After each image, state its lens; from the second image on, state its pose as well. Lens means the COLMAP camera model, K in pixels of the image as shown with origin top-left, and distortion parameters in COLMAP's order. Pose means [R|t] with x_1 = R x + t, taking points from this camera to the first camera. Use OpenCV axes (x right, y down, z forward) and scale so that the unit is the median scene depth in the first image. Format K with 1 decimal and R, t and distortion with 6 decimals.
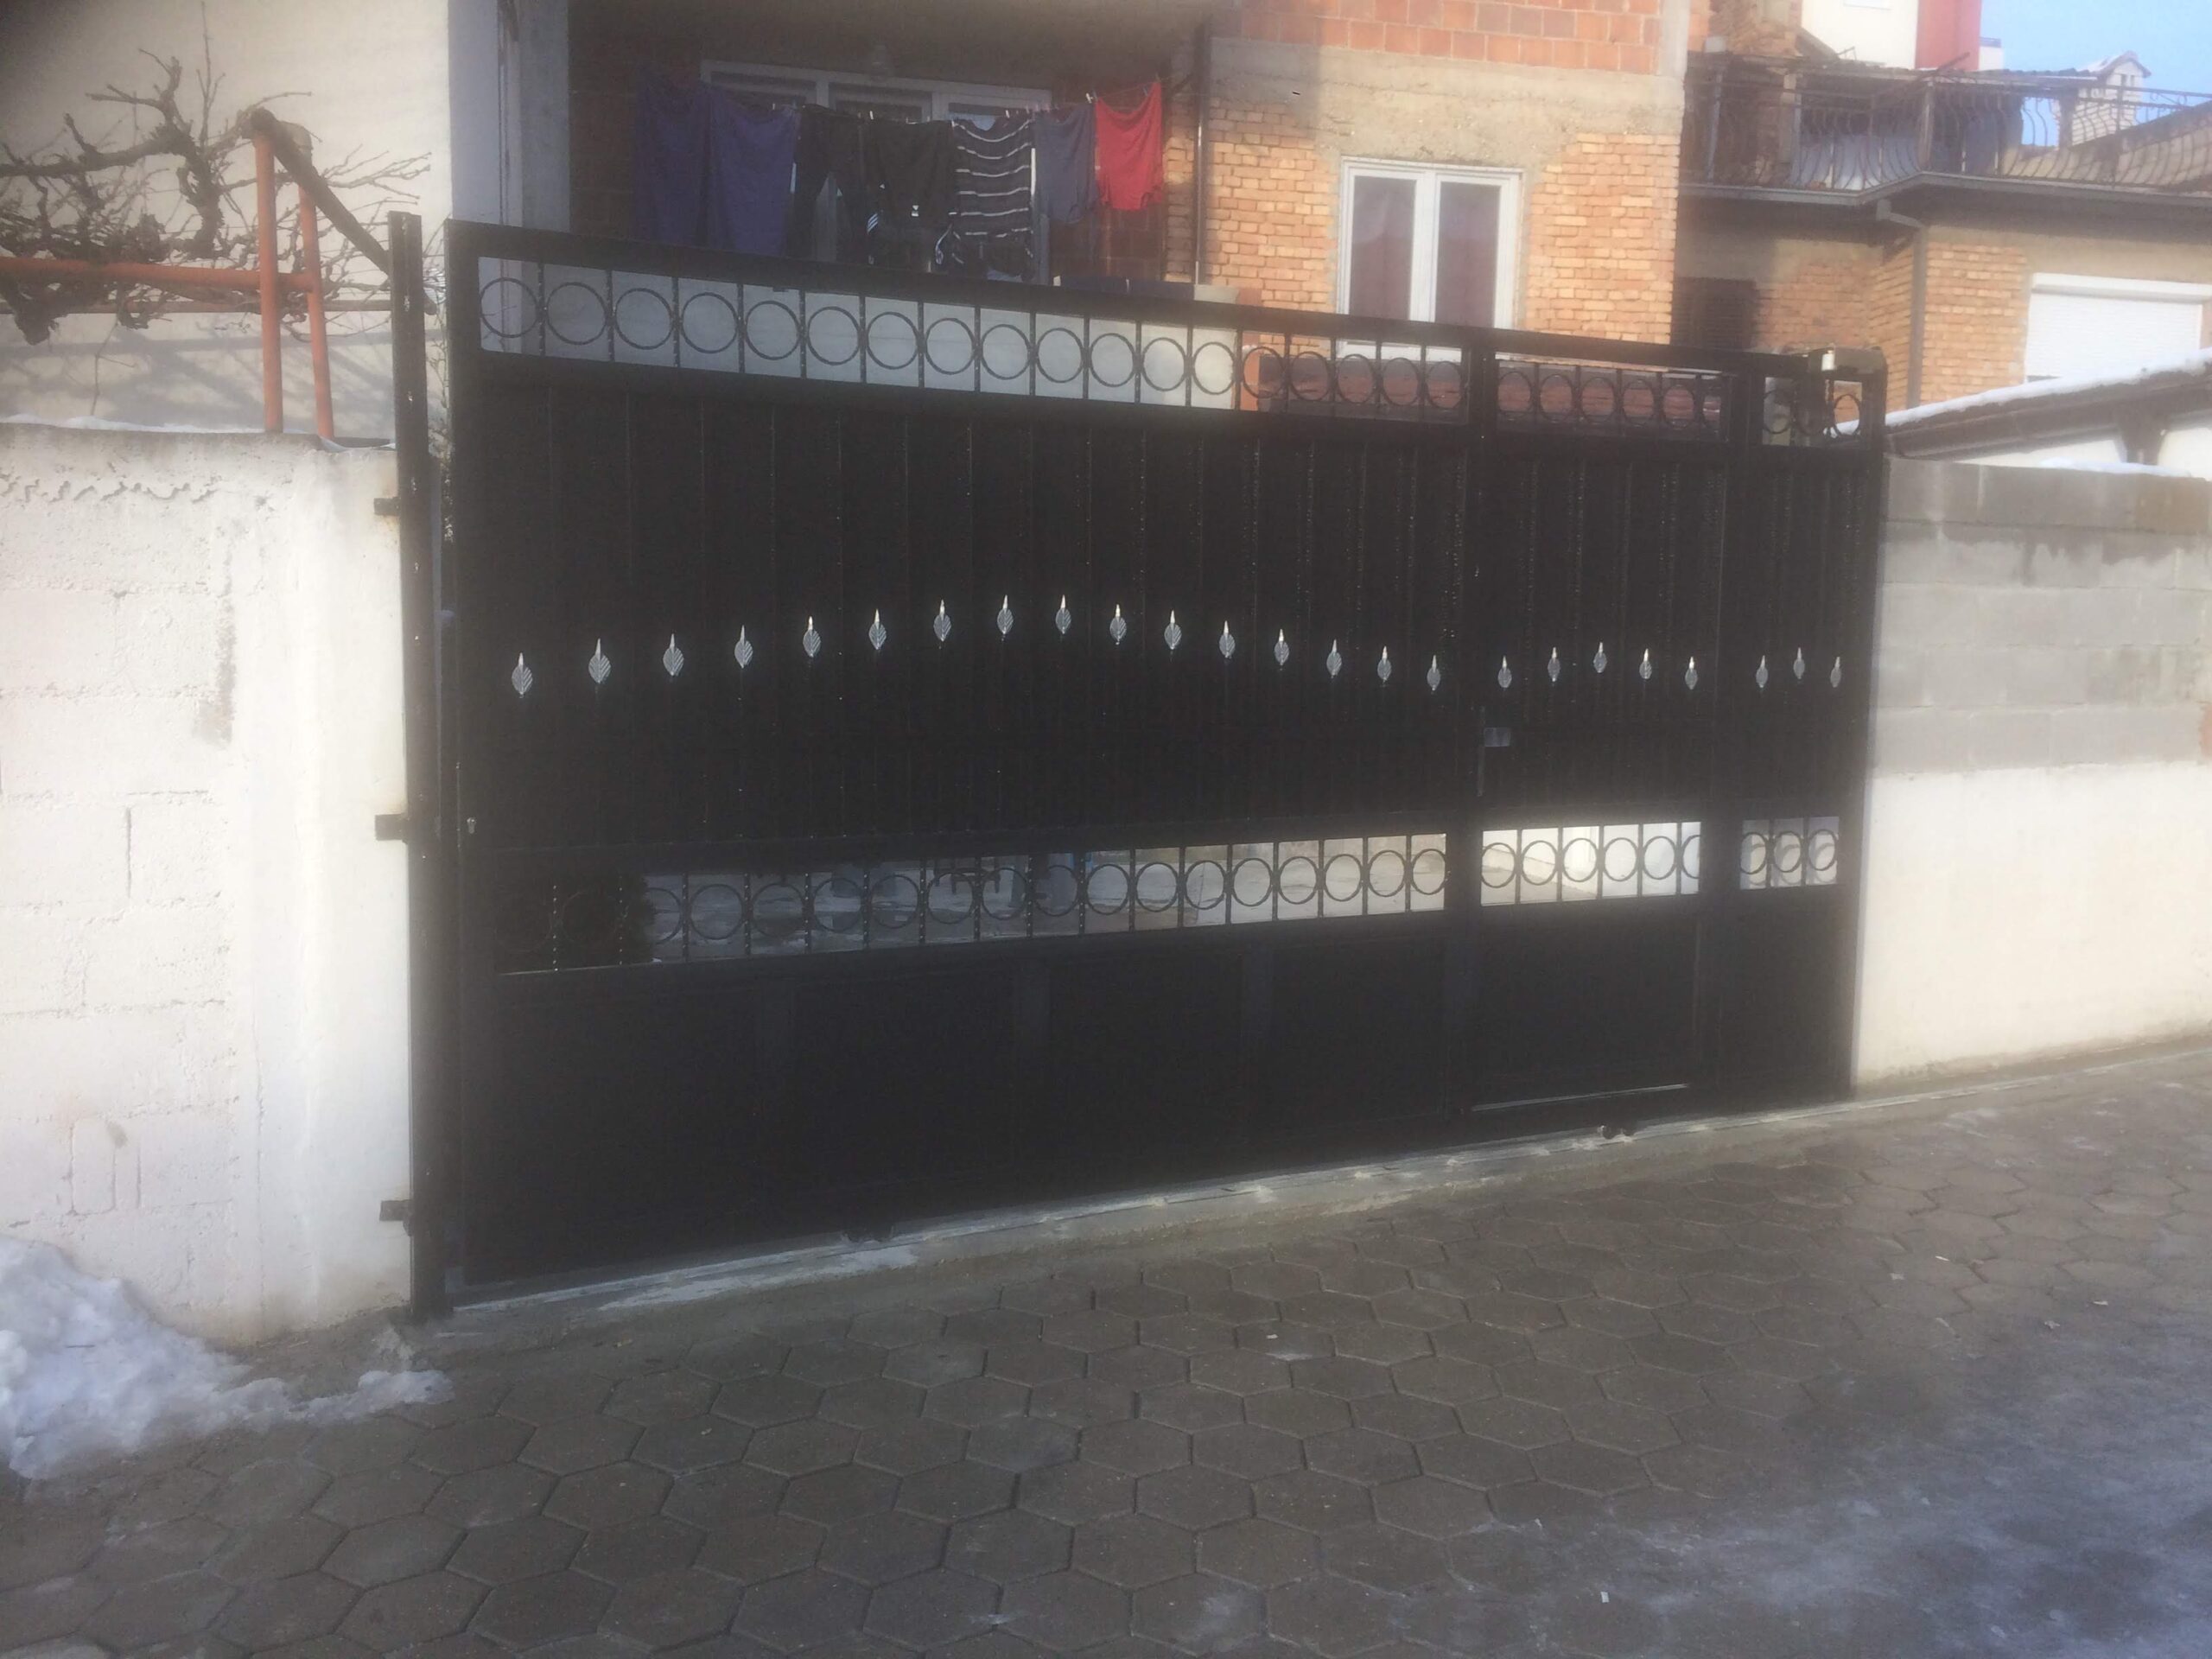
lens RADIAL K [[1877.9, 0, 1106.0], [0, 1877.9, 829.5], [0, 0, 1]] dist [0.092297, -0.125474]
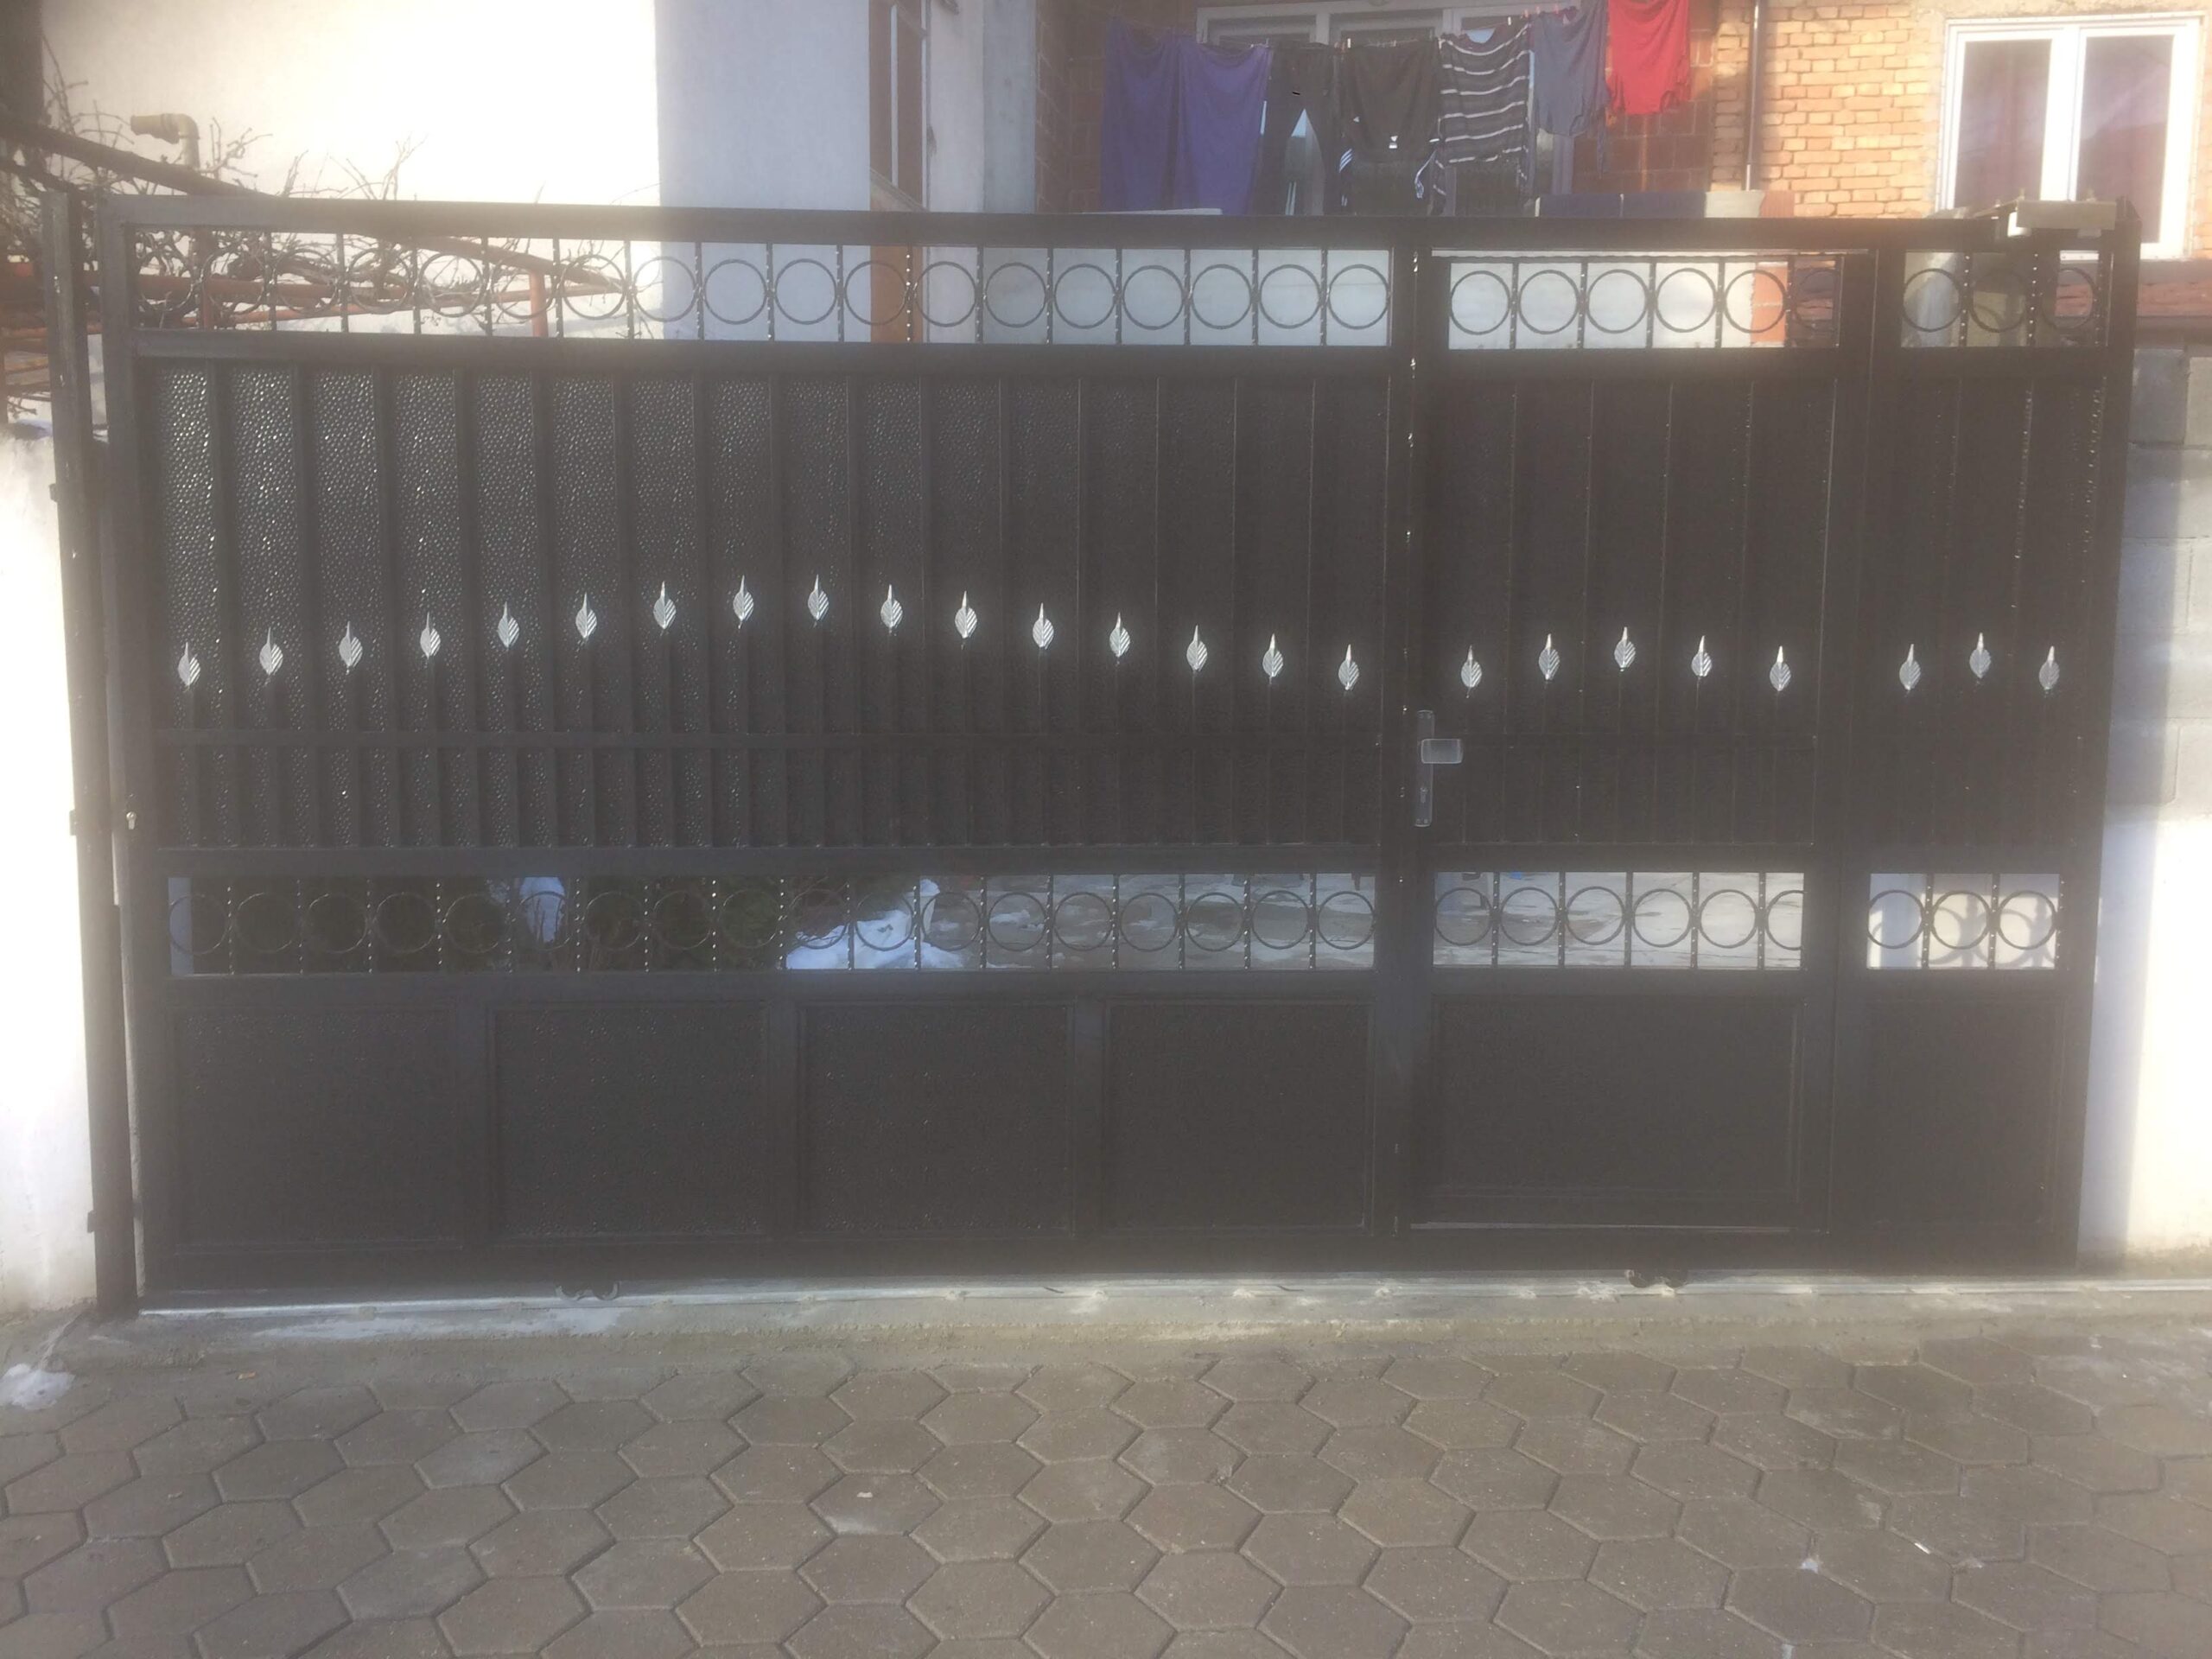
lens RADIAL K [[1877.9, 0, 1106.0], [0, 1877.9, 829.5], [0, 0, 1]] dist [0.092297, -0.125474]
pose [[0.911544, 0.045911, -0.408632, 0.357274], [-0.037709, 0.998893, 0.028110, -0.030775], [0.409470, -0.010214, 0.912266, 0.216392]]
